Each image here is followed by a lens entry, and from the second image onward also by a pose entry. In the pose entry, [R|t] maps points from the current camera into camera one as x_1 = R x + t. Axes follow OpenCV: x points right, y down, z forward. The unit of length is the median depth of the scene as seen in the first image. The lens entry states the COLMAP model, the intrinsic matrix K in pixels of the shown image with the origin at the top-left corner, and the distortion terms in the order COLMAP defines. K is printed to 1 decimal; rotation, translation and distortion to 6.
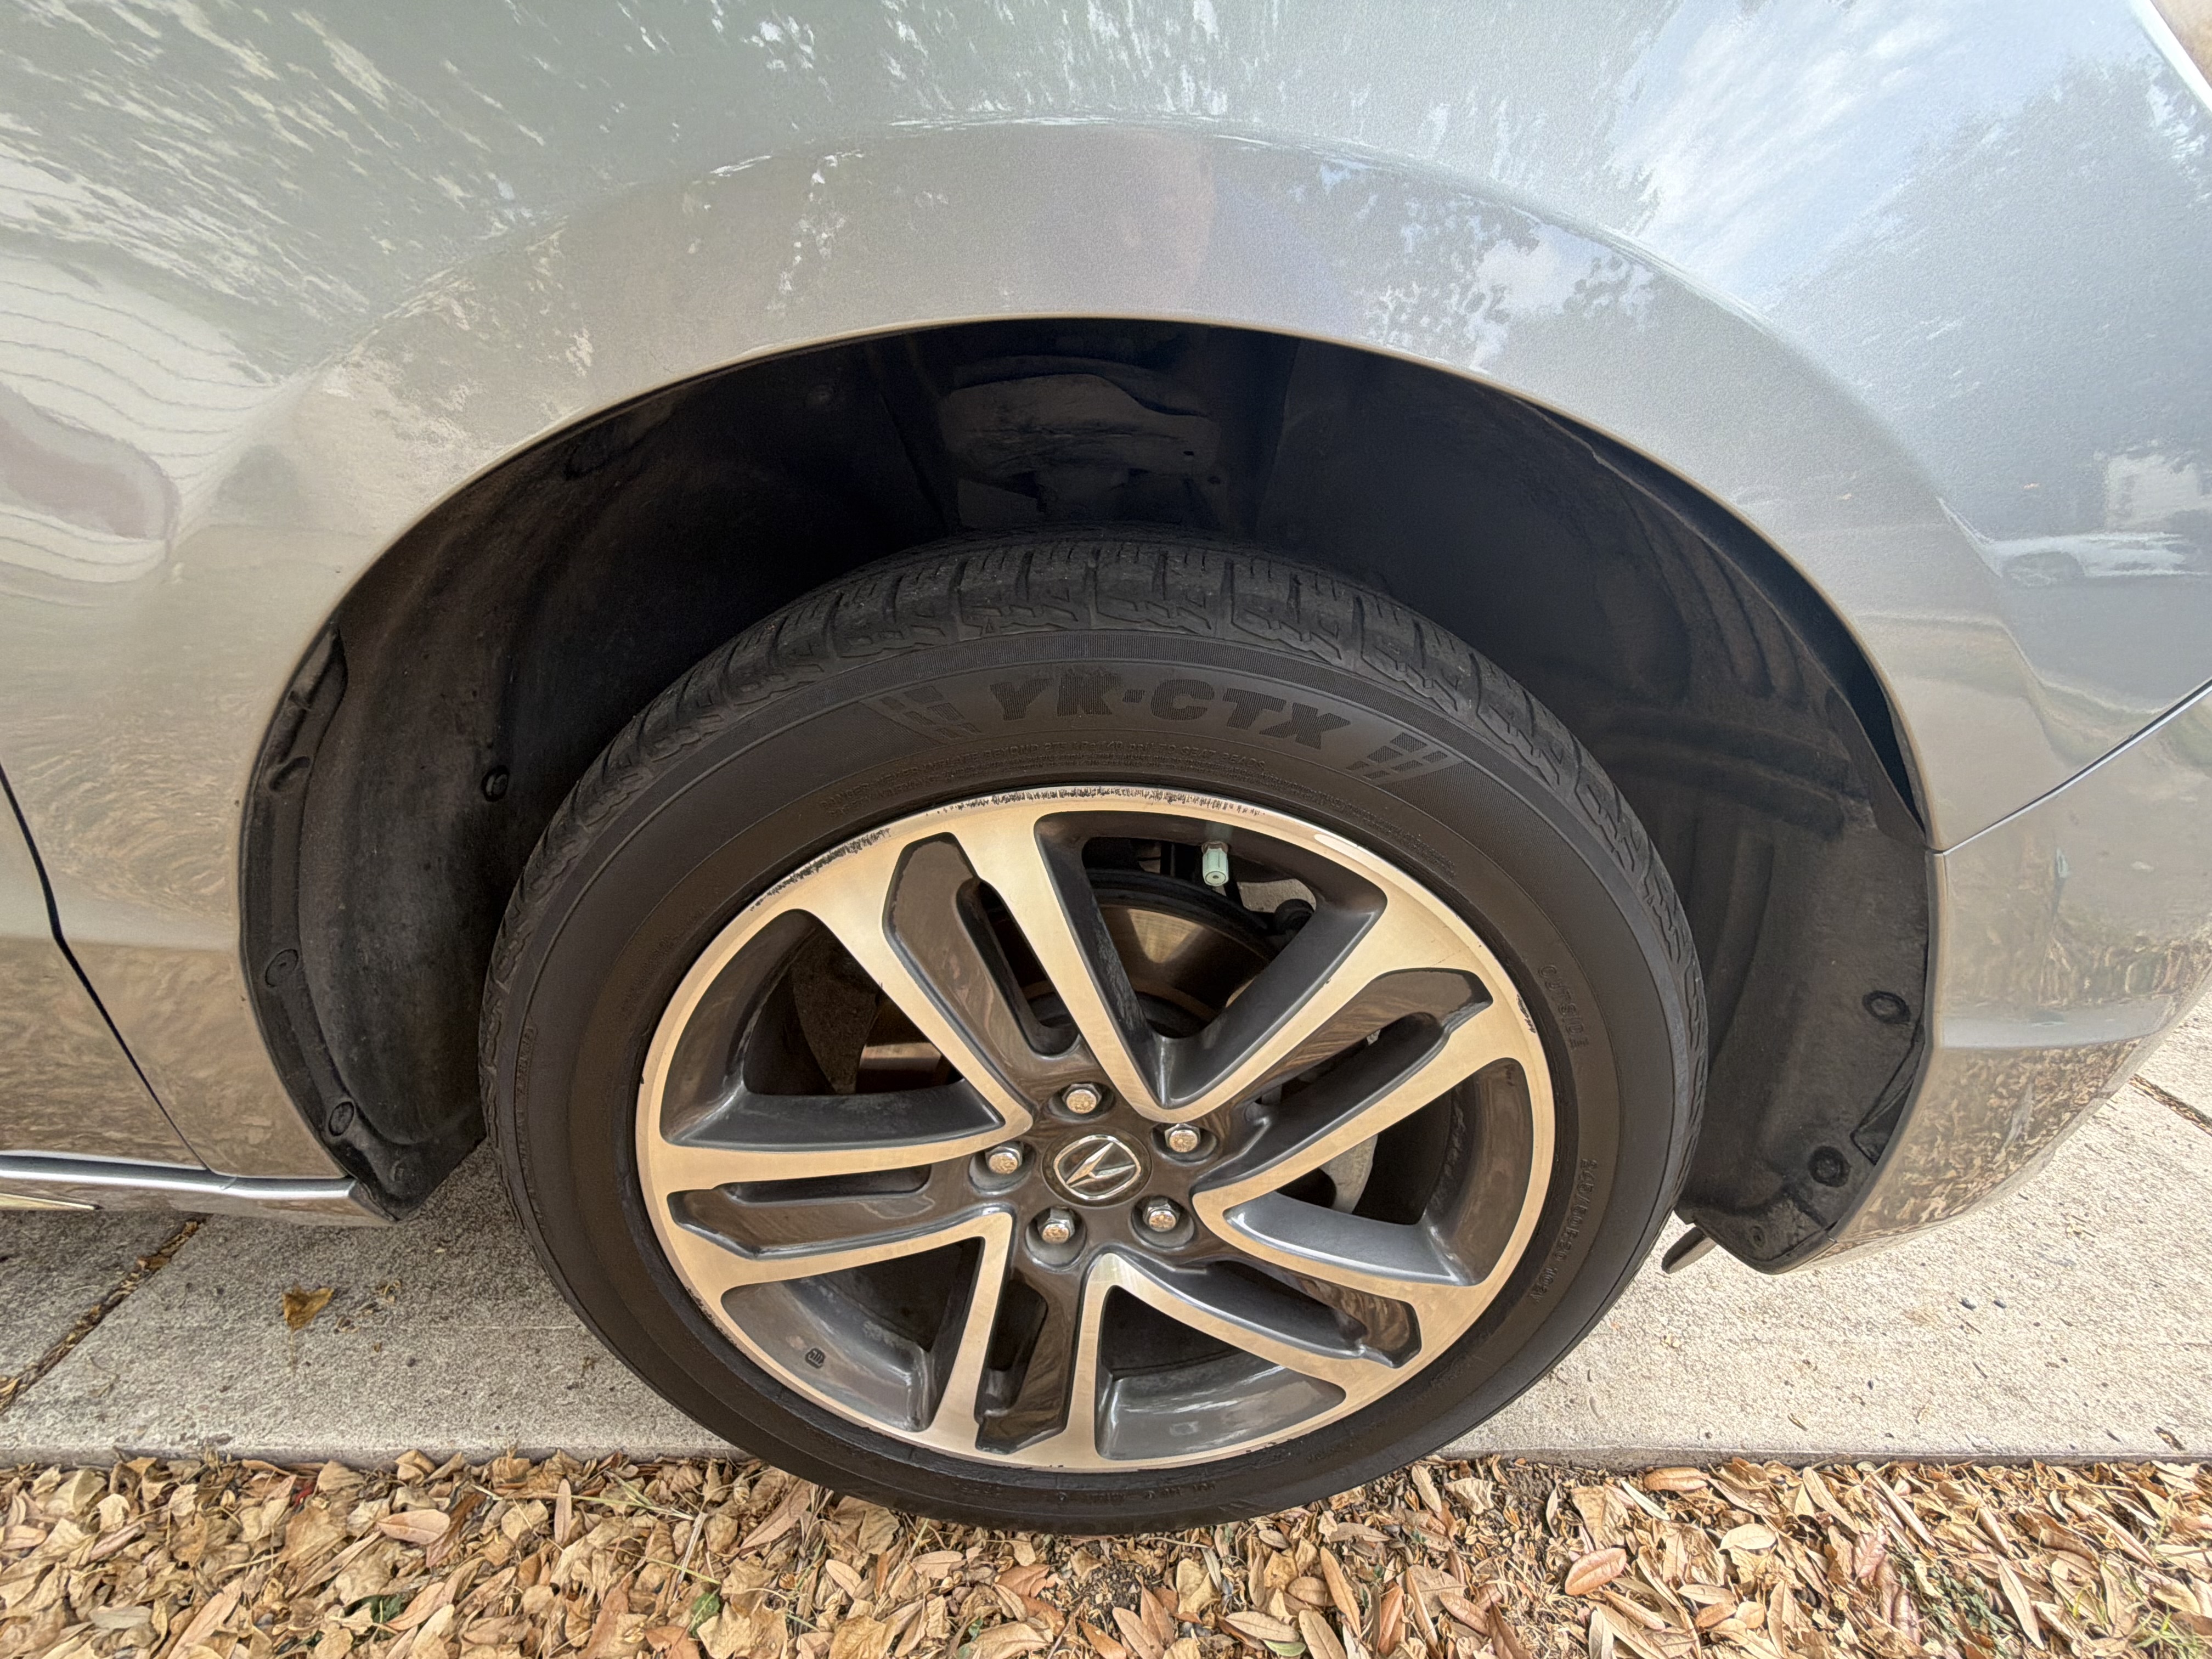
lens RADIAL K [[878.5, 0, 1106.0], [0, 878.5, 829.5], [0, 0, 1]] dist [-0.000033, 0.000299]
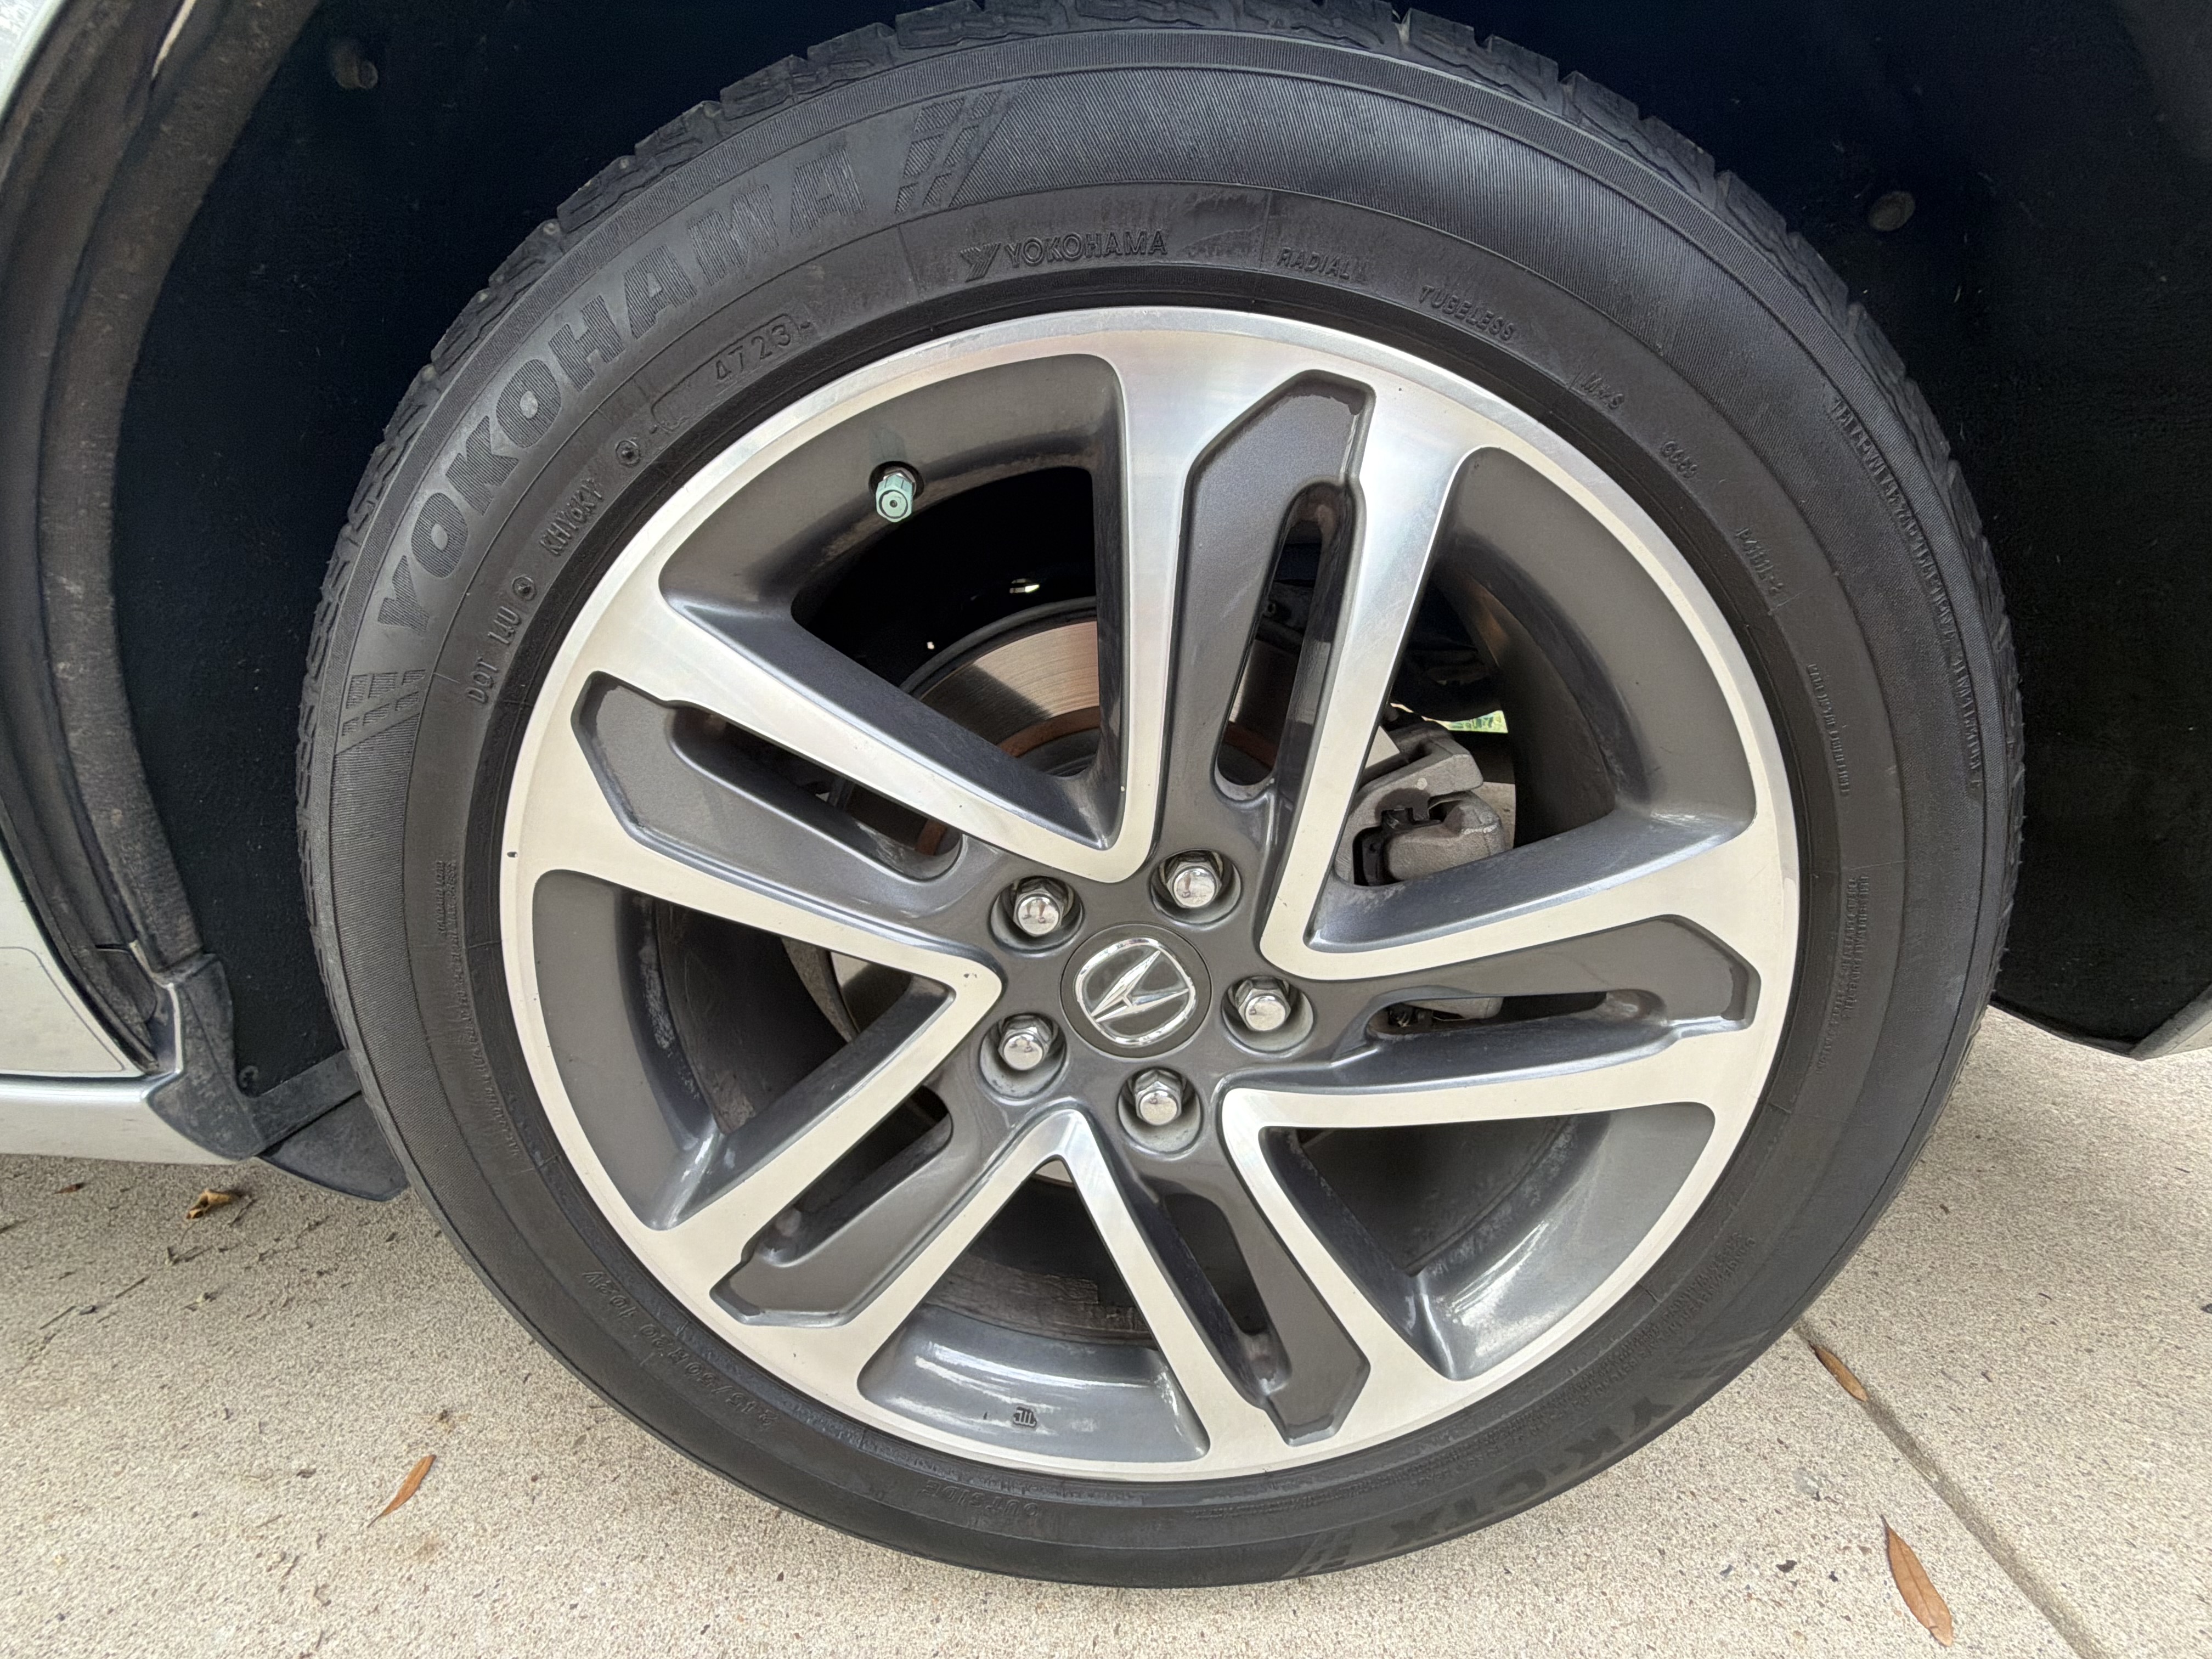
lens RADIAL K [[877.2, 0, 1106.0], [0, 877.2, 829.5], [0, 0, 1]] dist [0.000847, 0.000097]
pose [[0.781661, -0.581882, -0.224542, 0.176235], [0.551082, 0.812936, -0.188265, 0.330161], [0.292087, 0.023419, 0.956105, 0.246366]]
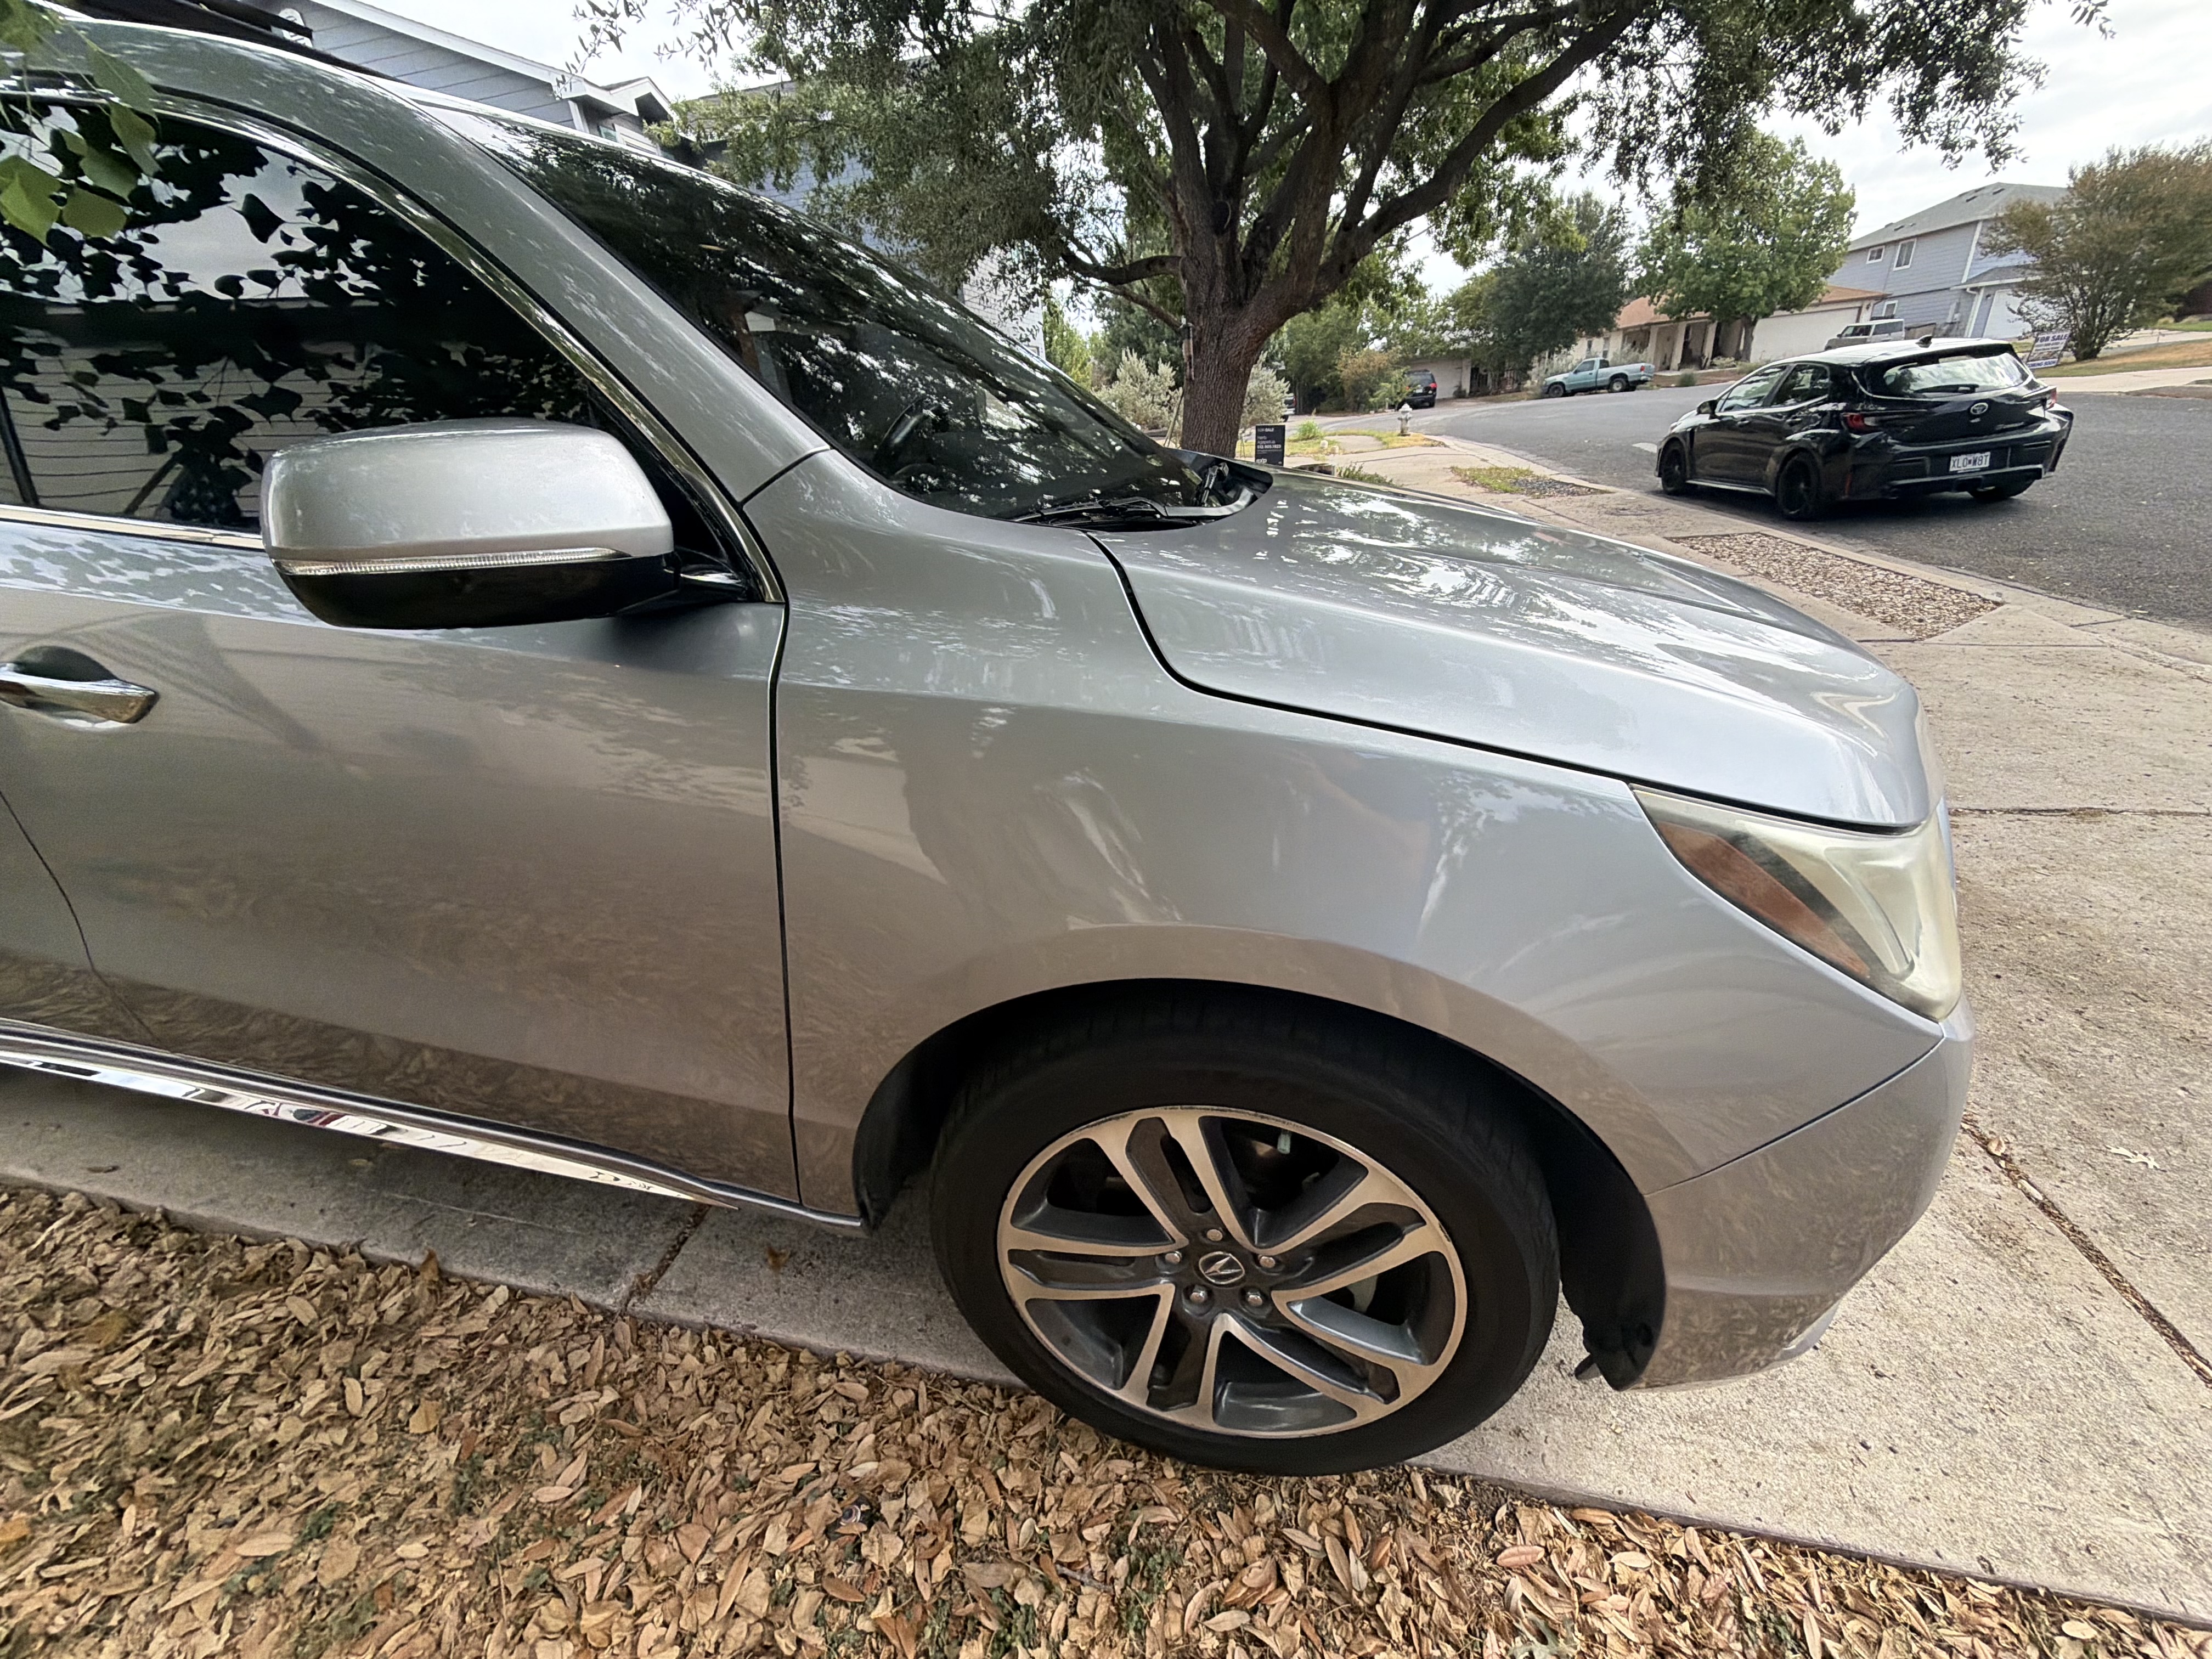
lens RADIAL K [[877.2, 0, 1106.0], [0, 877.2, 829.5], [0, 0, 1]] dist [0.000847, 0.000097]
pose [[0.978842, 0.062140, -0.194954, 0.046504], [-0.061924, 0.998055, 0.007210, -0.458883], [0.195023, 0.005015, 0.980786, -0.748522]]
